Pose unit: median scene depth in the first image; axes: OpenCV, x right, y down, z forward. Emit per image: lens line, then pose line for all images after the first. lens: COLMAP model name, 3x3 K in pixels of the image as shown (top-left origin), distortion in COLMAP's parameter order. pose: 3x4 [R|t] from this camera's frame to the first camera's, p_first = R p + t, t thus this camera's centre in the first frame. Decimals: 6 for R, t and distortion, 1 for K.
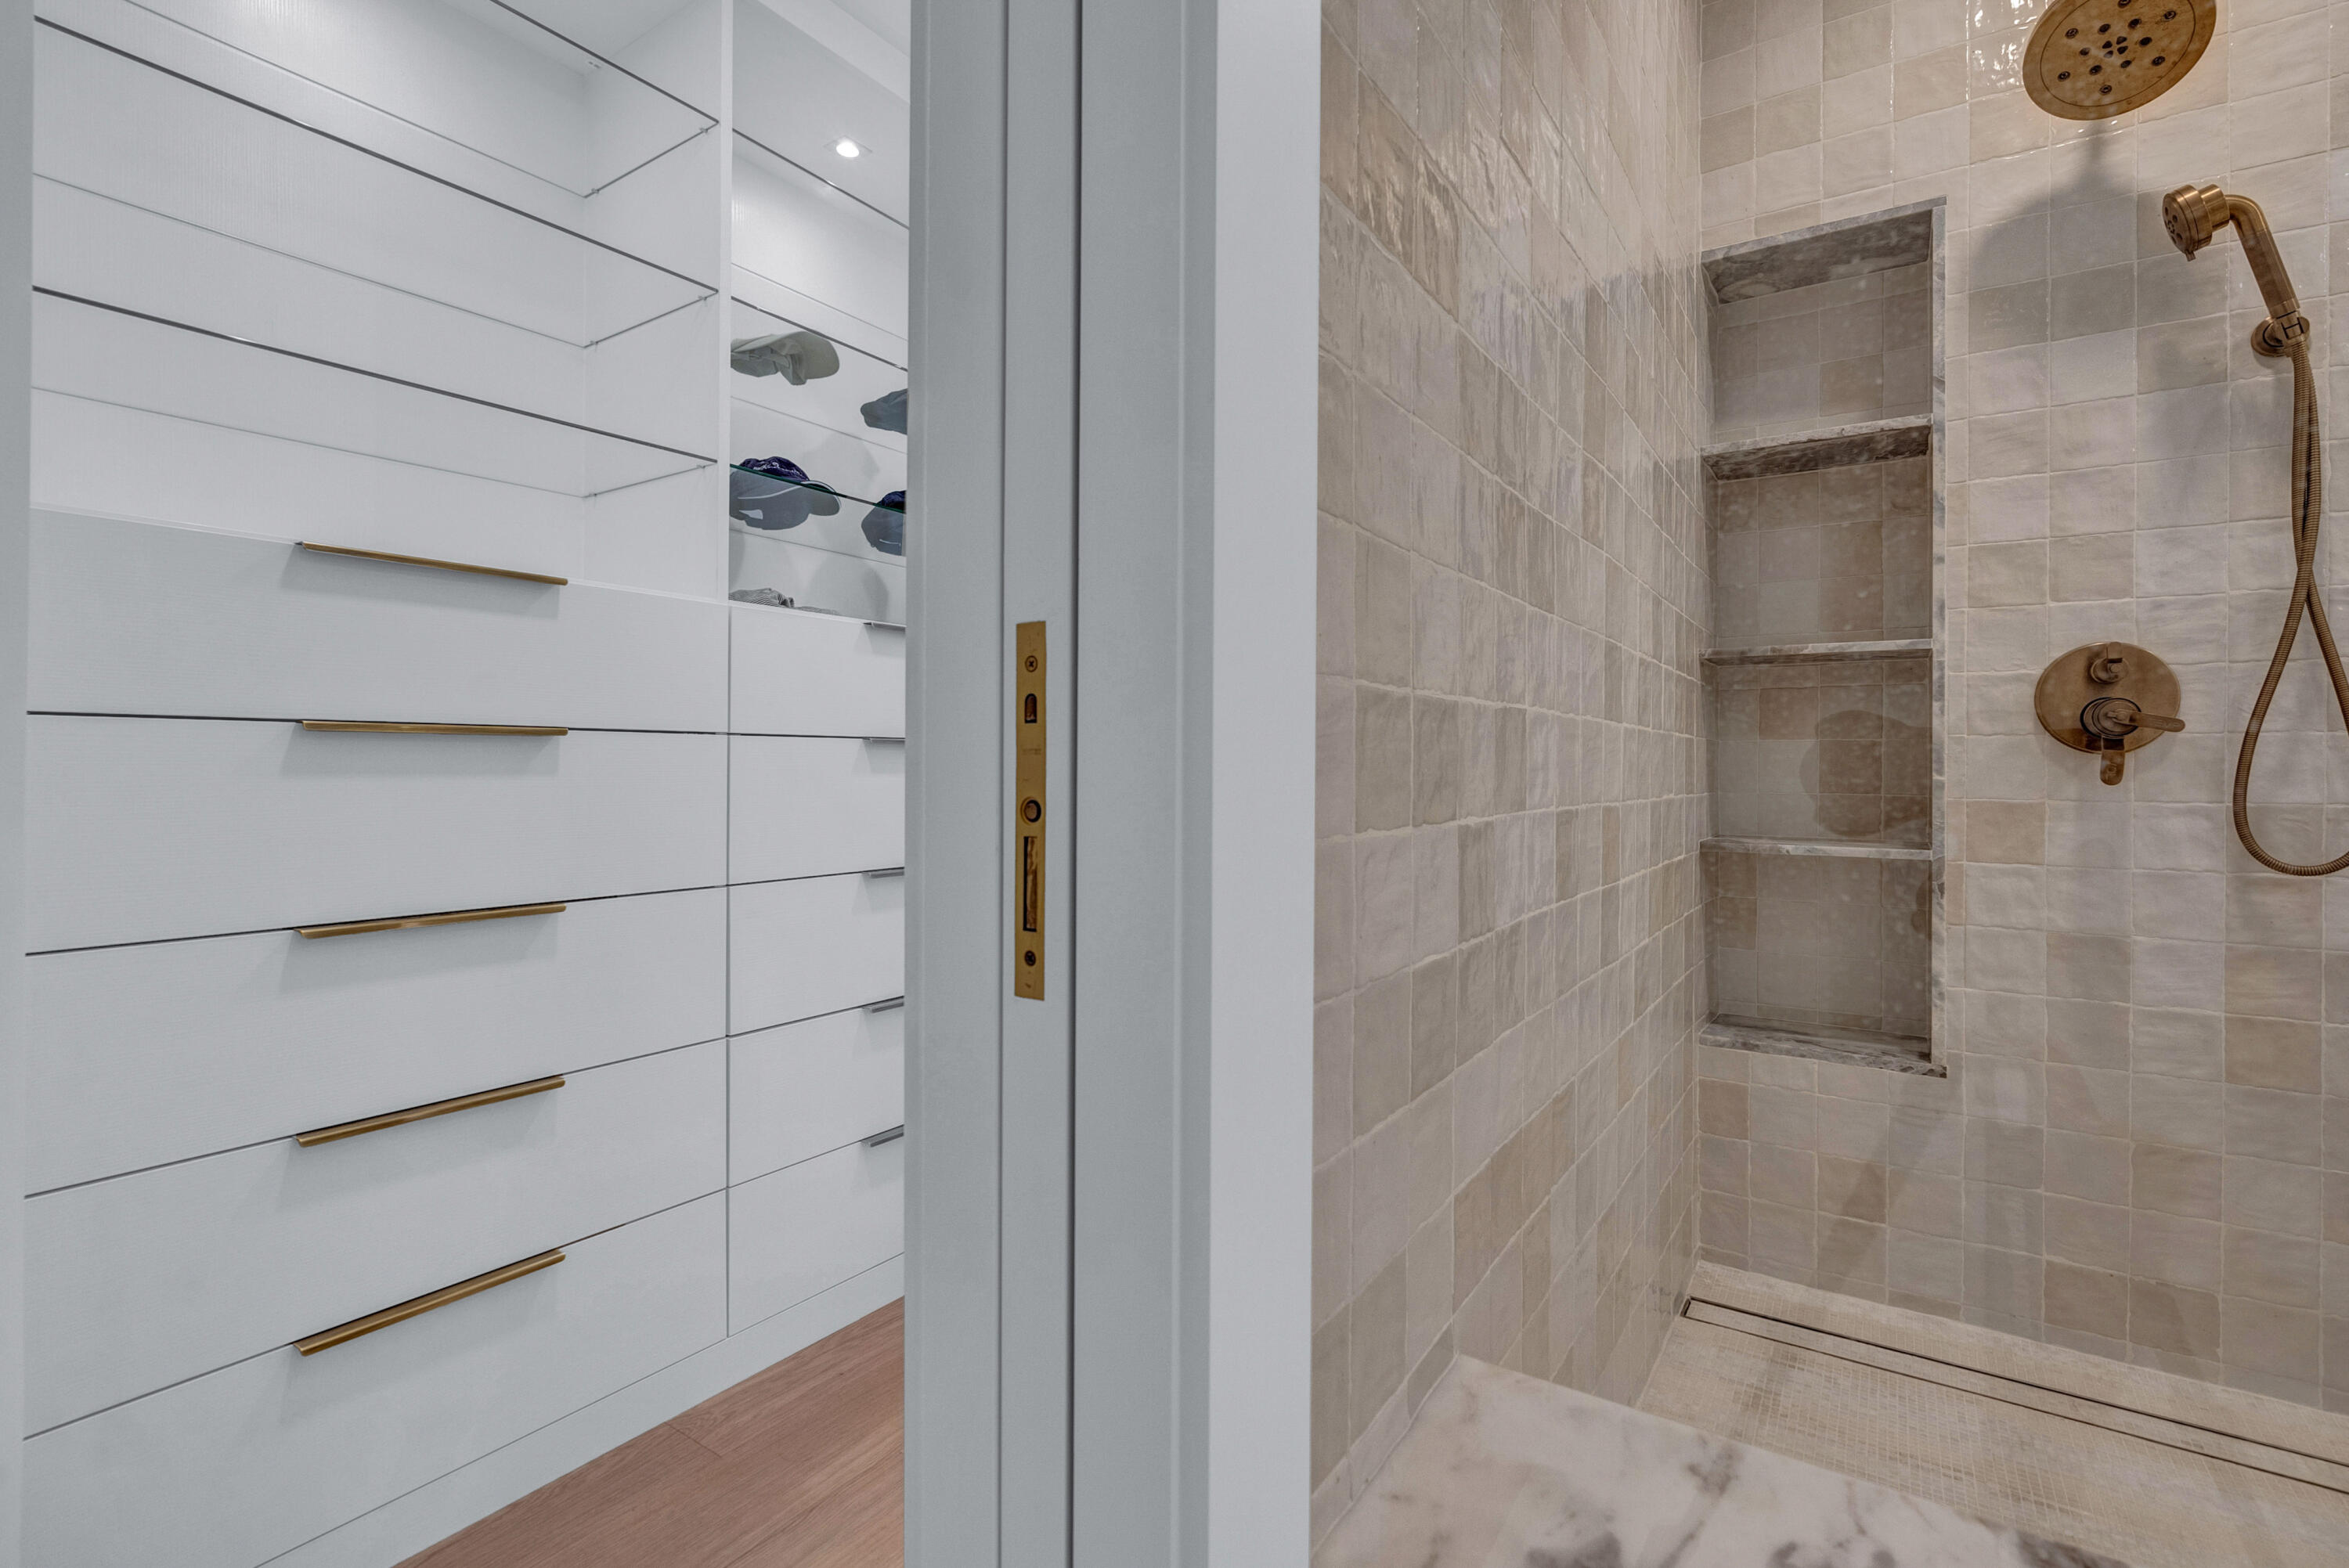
lens RADIAL K [[1065.4, 0, 1187.9], [0, 1065.4, 768.5], [0, 0, 1]] dist [-0.010541, 0.003343]
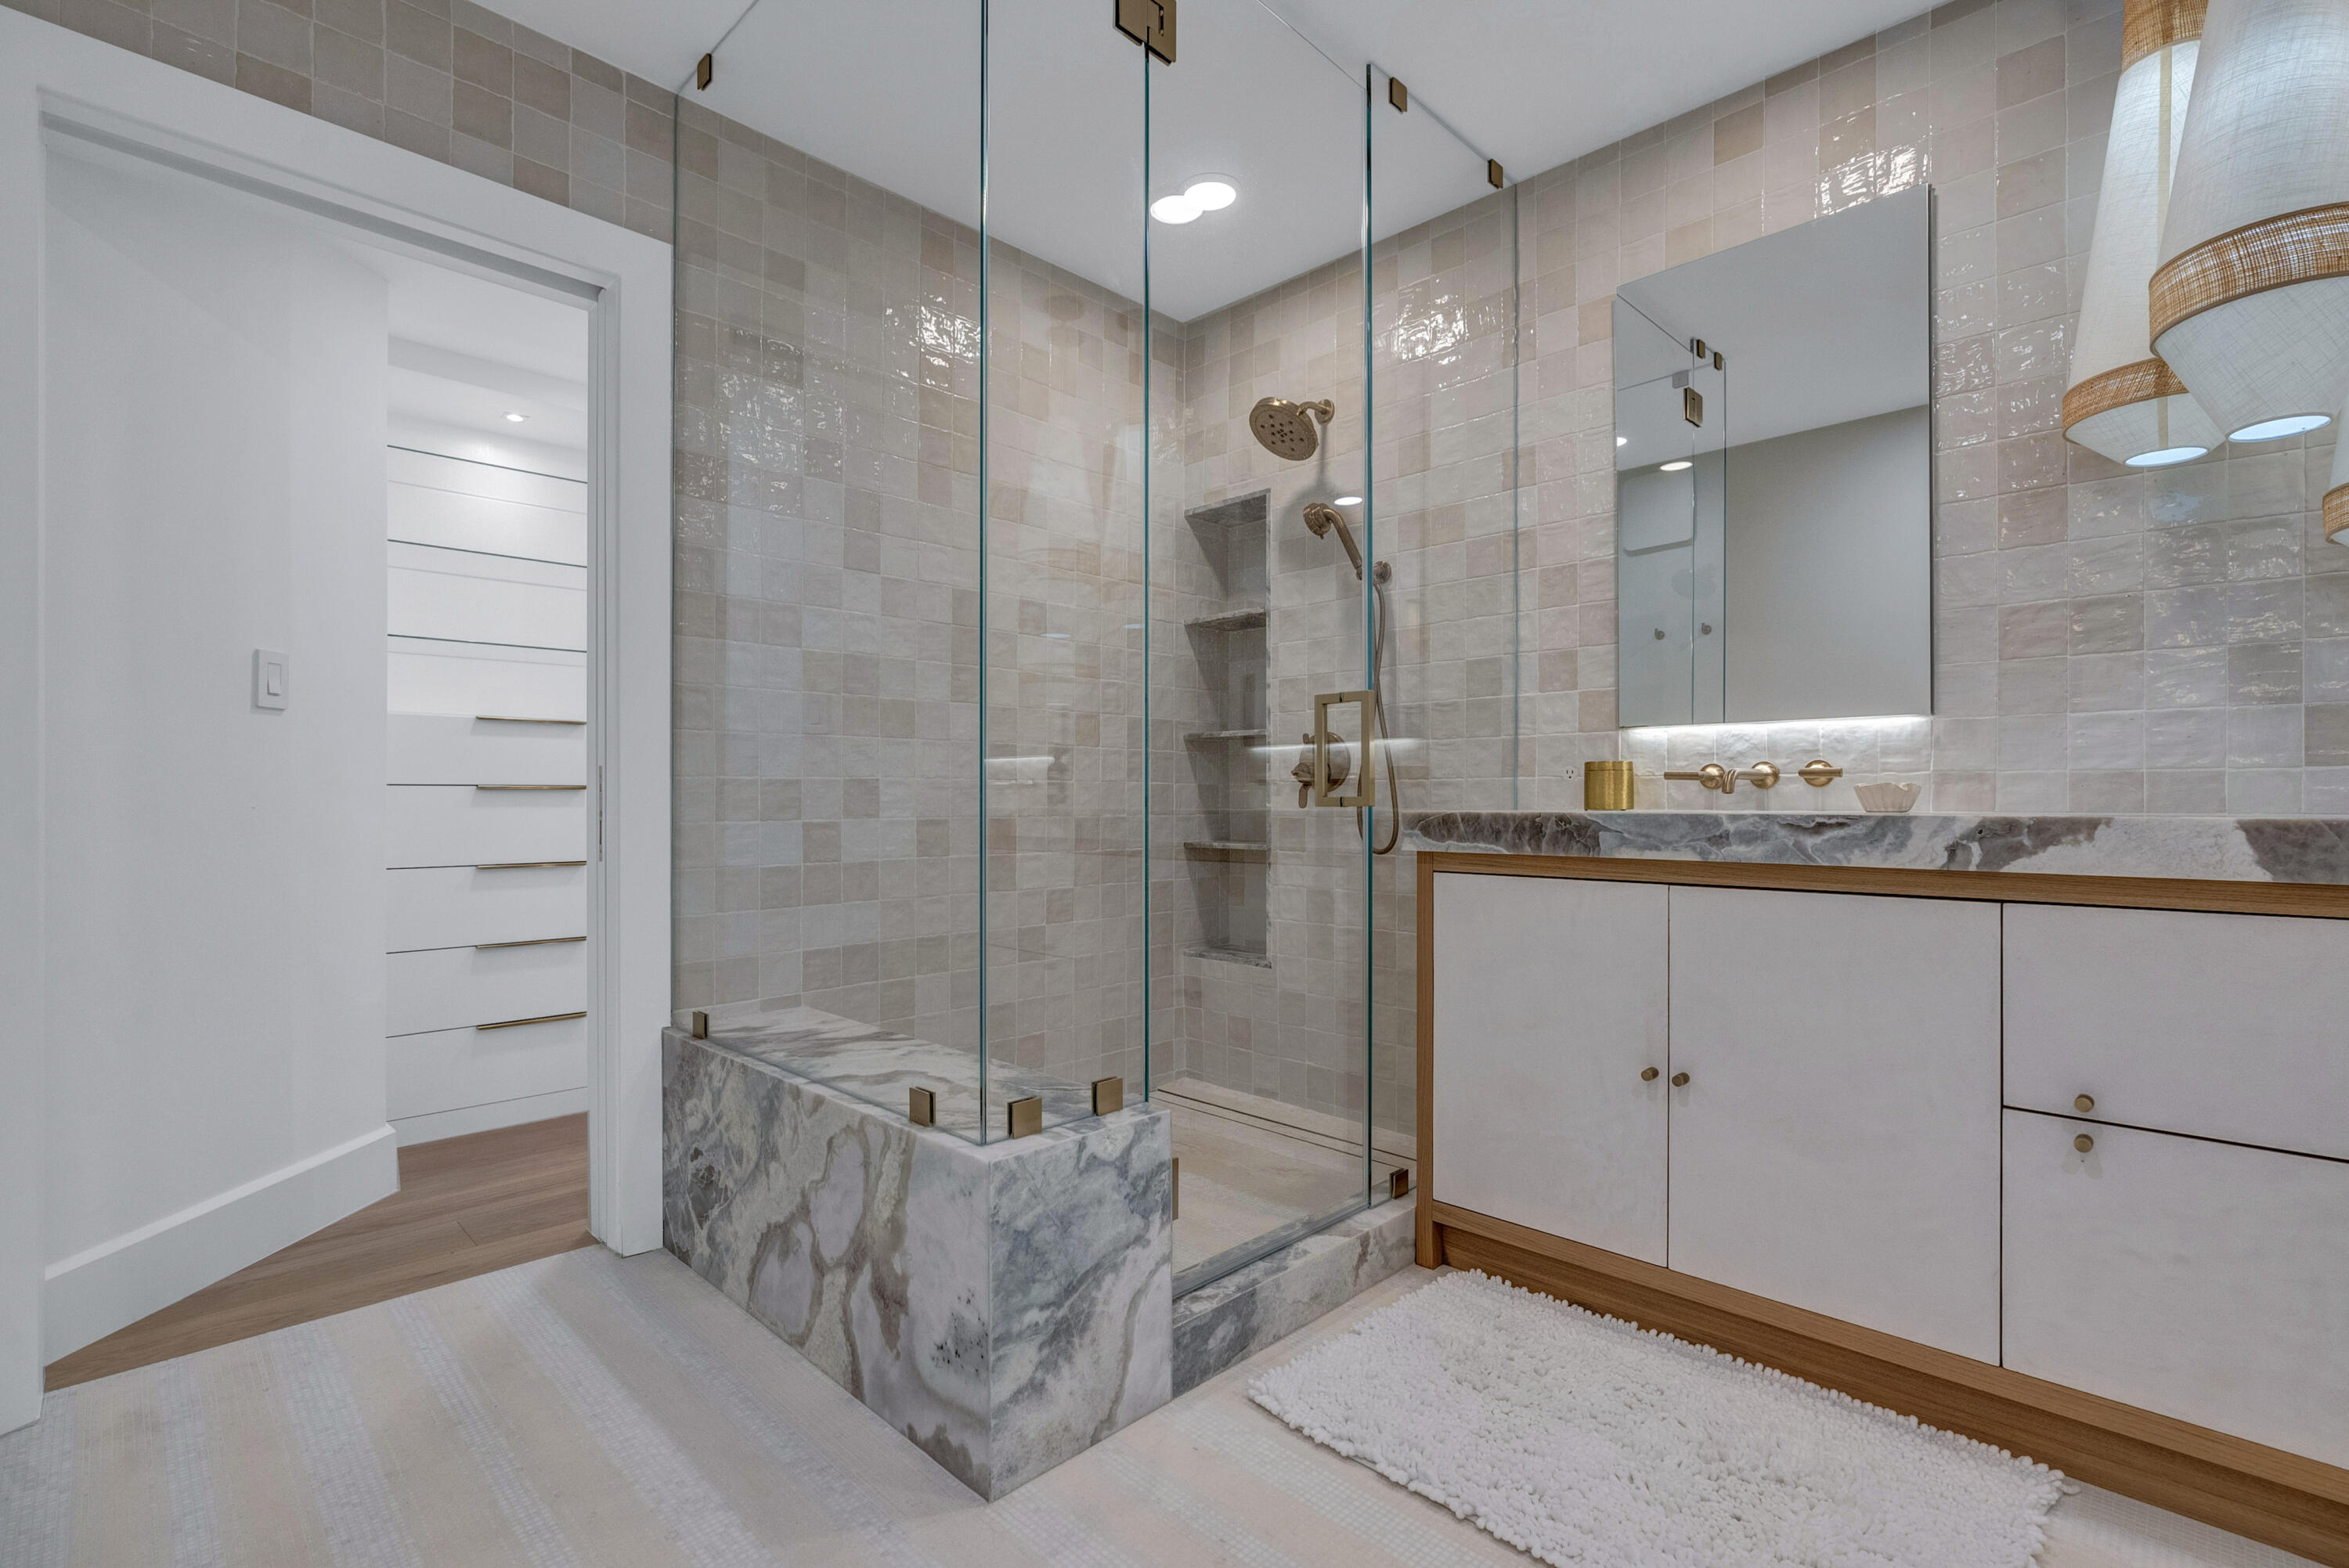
lens RADIAL K [[1065.4, 0, 1193.5], [0, 1065.4, 798.7], [0, 0, 1]] dist [-0.010541, 0.003343]
pose [[0.983761, -0.005876, -0.179385, 0.926802], [0.005546, 0.999982, -0.002341, 0.001851], [0.179396, 0.001308, 0.983776, -0.850110]]
